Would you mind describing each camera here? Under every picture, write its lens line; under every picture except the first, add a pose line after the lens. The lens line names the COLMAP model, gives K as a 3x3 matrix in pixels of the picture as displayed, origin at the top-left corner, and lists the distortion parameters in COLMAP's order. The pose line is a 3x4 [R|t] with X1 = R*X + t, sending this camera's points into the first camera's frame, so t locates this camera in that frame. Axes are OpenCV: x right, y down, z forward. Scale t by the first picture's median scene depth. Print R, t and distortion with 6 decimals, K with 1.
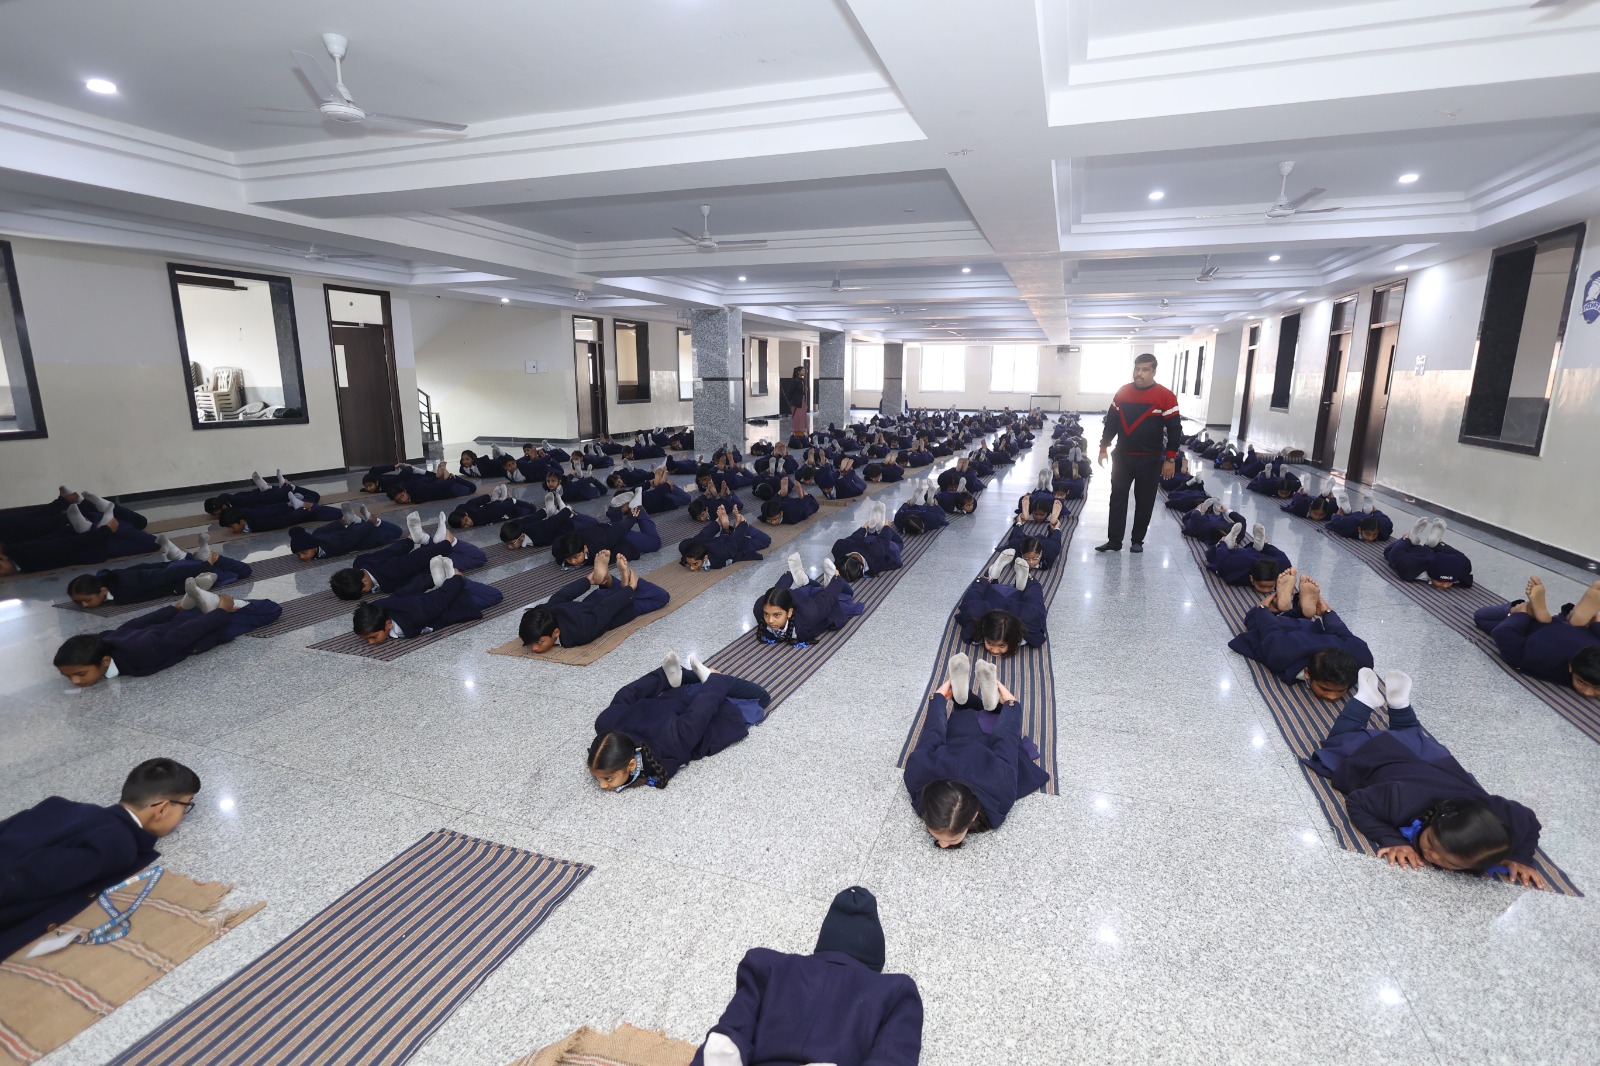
lens RADIAL K [[740.8, 0, 800.0], [0, 740.8, 533.0], [0, 0, 1]] dist [0.000164, 0.000648]
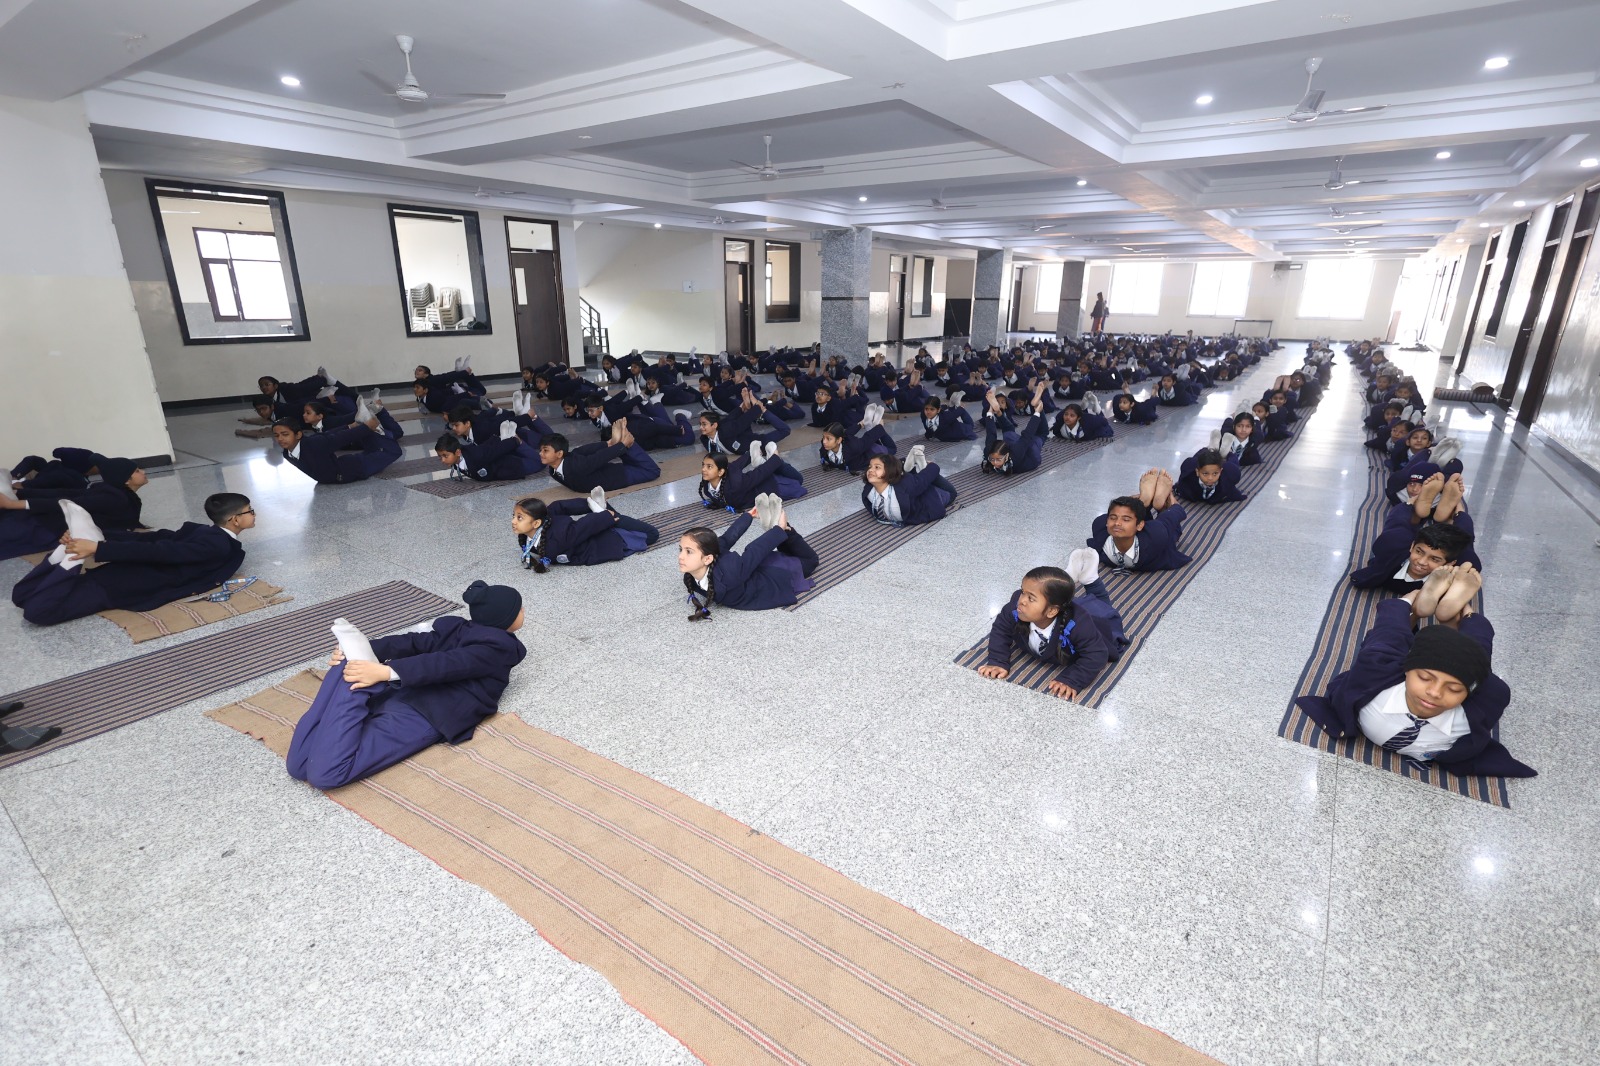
lens RADIAL K [[740.8, 0, 800.0], [0, 740.8, 533.0], [0, 0, 1]] dist [0.000164, 0.000648]
pose [[0.960923, 0.085668, -0.263226, 0.155994], [-0.059242, 0.992519, 0.106753, 0.015521], [0.270402, -0.086987, 0.958810, -0.059639]]
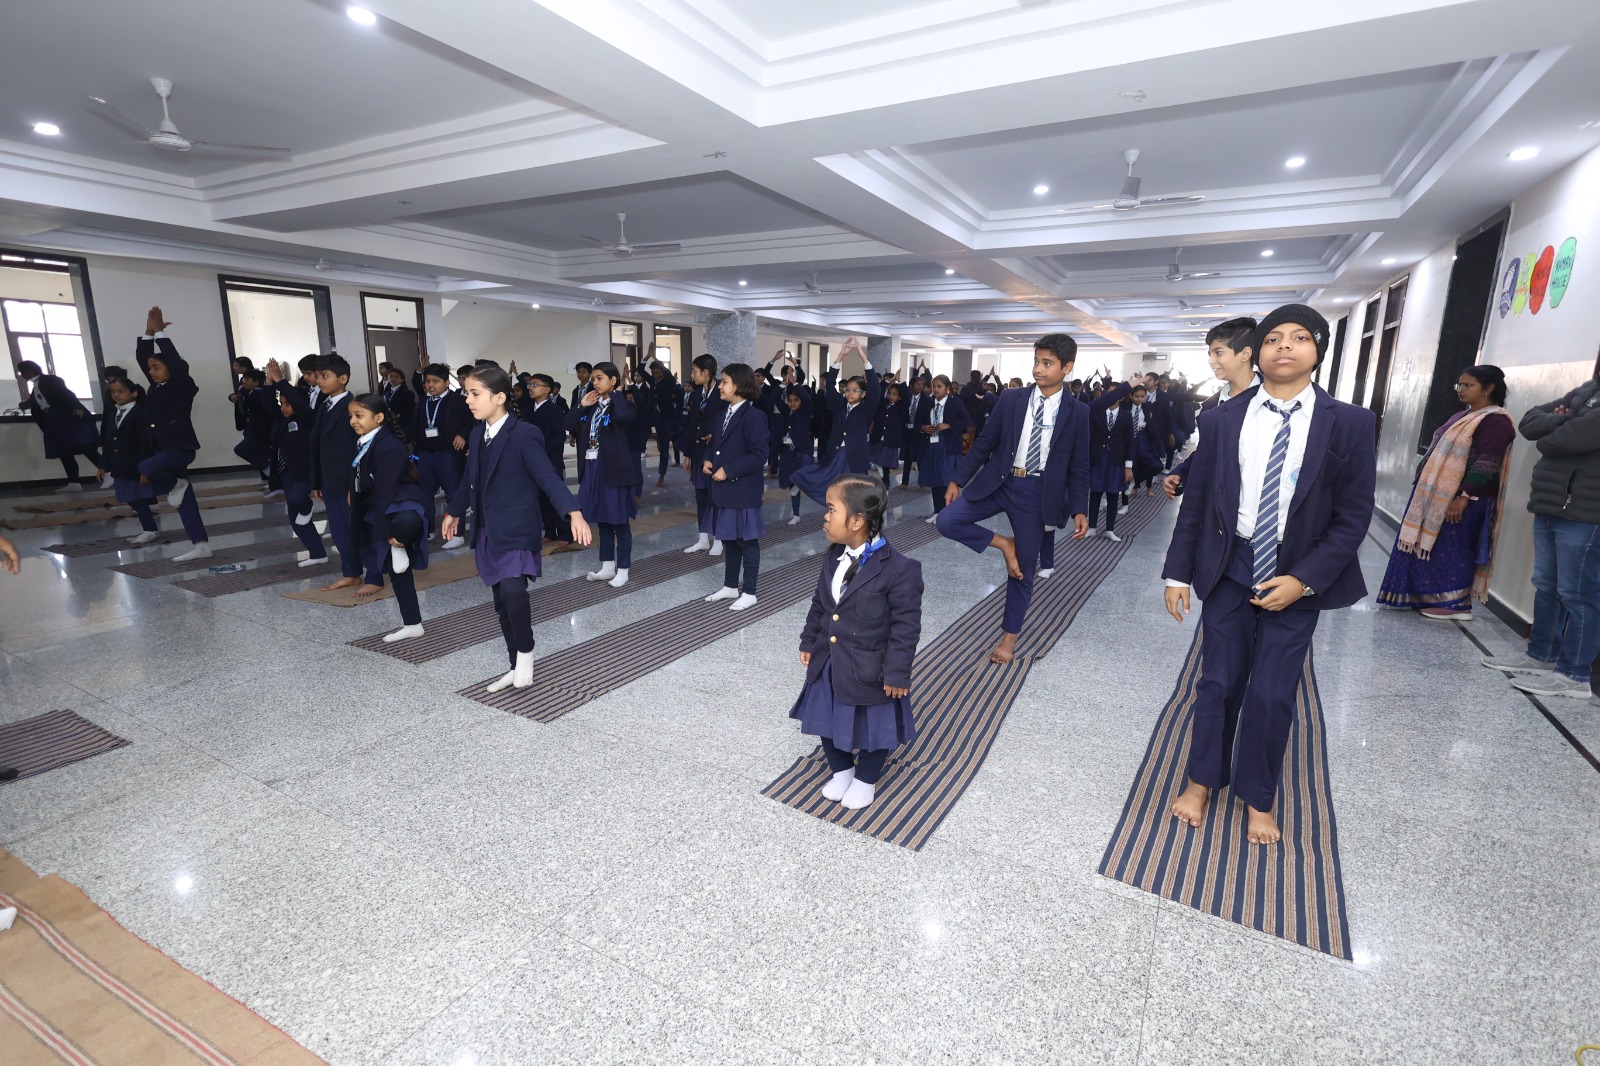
lens RADIAL K [[741.4, 0, 803.0], [0, 741.4, 540.2], [0, 0, 1]] dist [-0.000273, 0.000631]
pose [[0.986303, 0.042955, -0.159250, 0.193444], [-0.043351, 0.999059, 0.000987, 0.011625], [0.159143, 0.005930, 0.987238, -0.009262]]
